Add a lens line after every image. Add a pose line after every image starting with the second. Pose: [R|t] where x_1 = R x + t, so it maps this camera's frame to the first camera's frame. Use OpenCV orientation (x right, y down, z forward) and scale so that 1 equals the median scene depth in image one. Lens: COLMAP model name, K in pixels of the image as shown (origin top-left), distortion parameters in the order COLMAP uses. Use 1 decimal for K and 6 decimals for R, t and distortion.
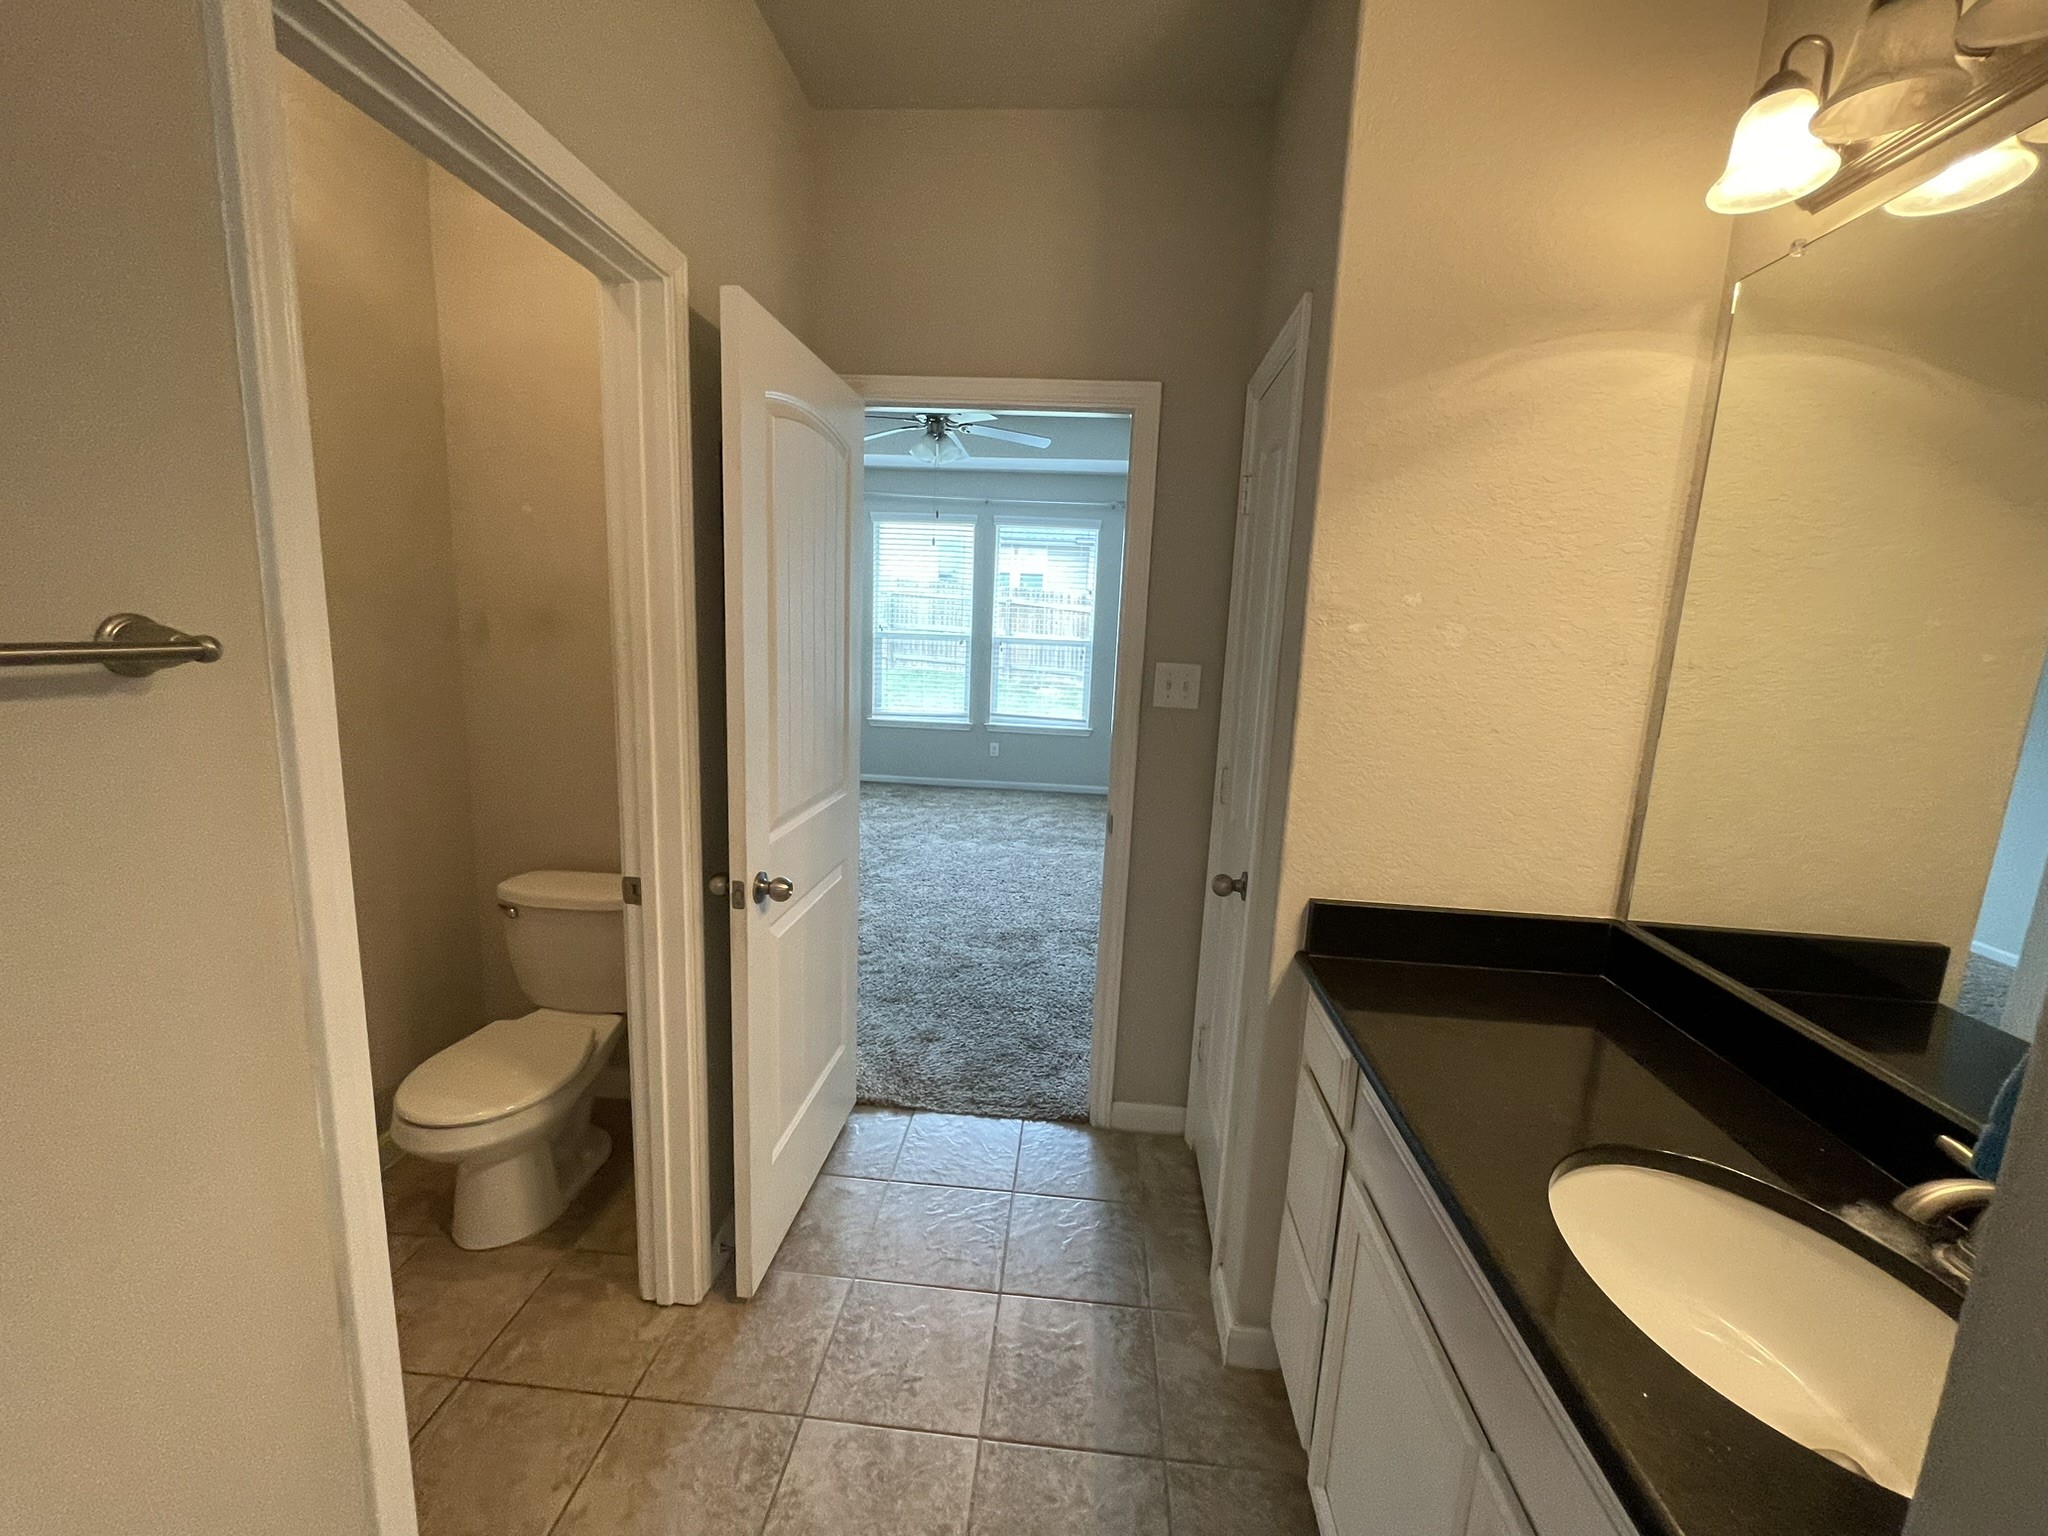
lens RADIAL K [[825.6, 0, 1019.0], [0, 825.6, 766.1], [0, 0, 1]] dist [-0.006421, 0.000591]
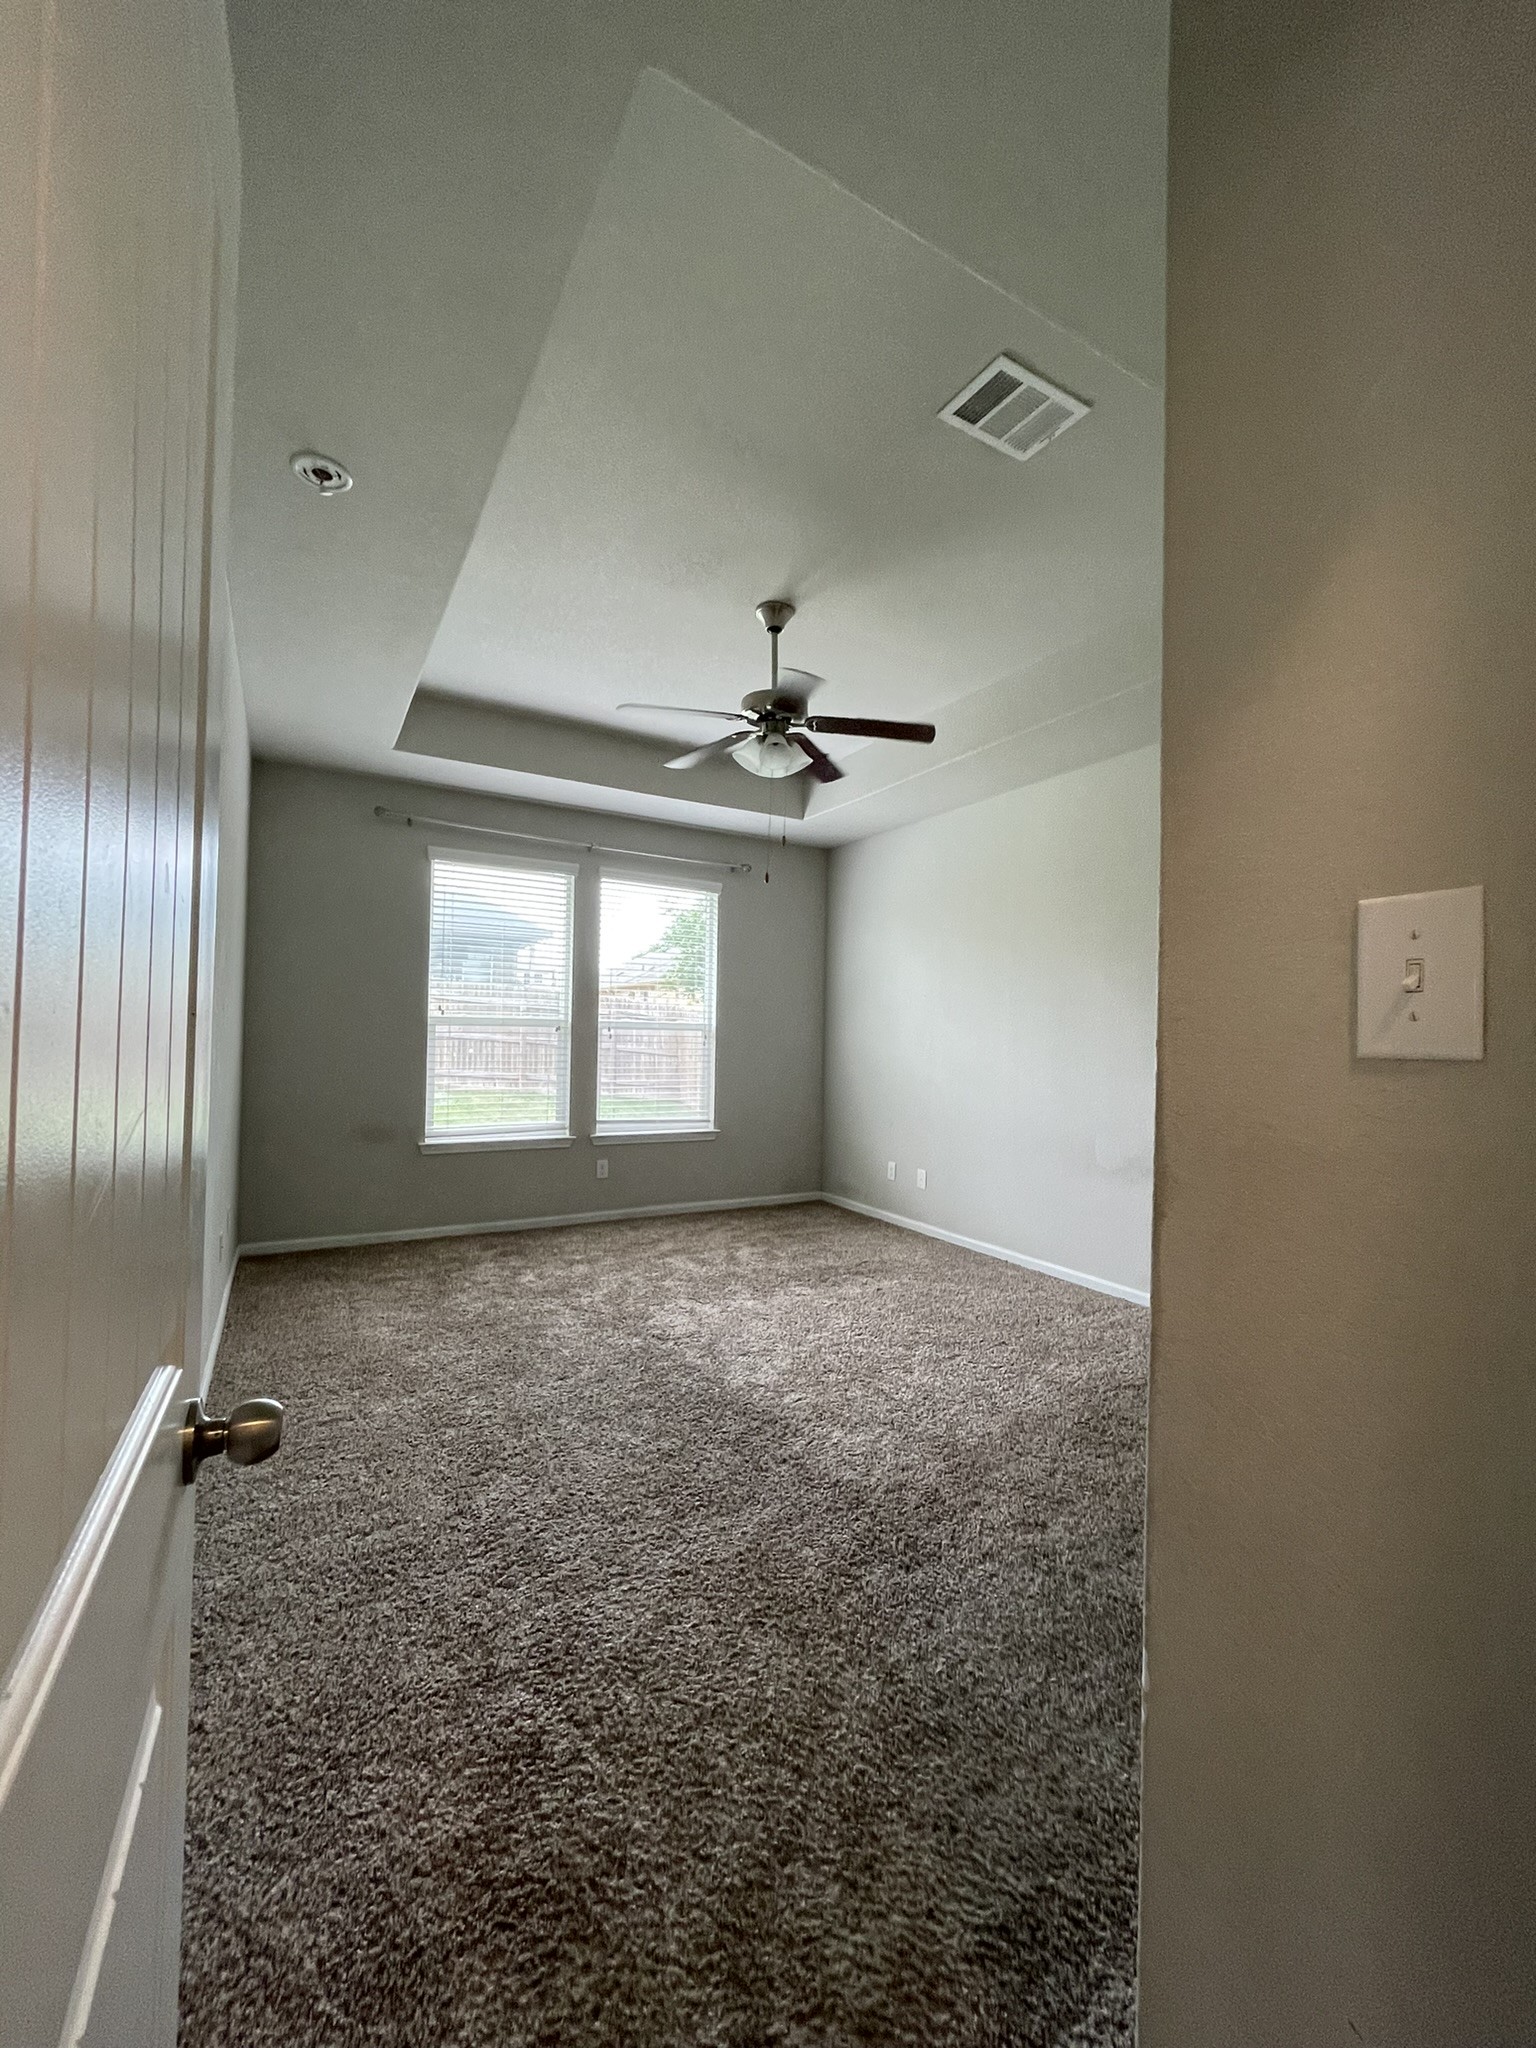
lens RADIAL K [[825.6, 0, 770.6], [0, 825.6, 1030.0], [0, 0, 1]] dist [-0.006421, 0.000591]
pose [[0.820213, -0.016880, 0.571809, -0.337266], [0.108667, 0.985962, -0.126769, -0.033524], [-0.561643, 0.166115, 0.810533, 0.291255]]
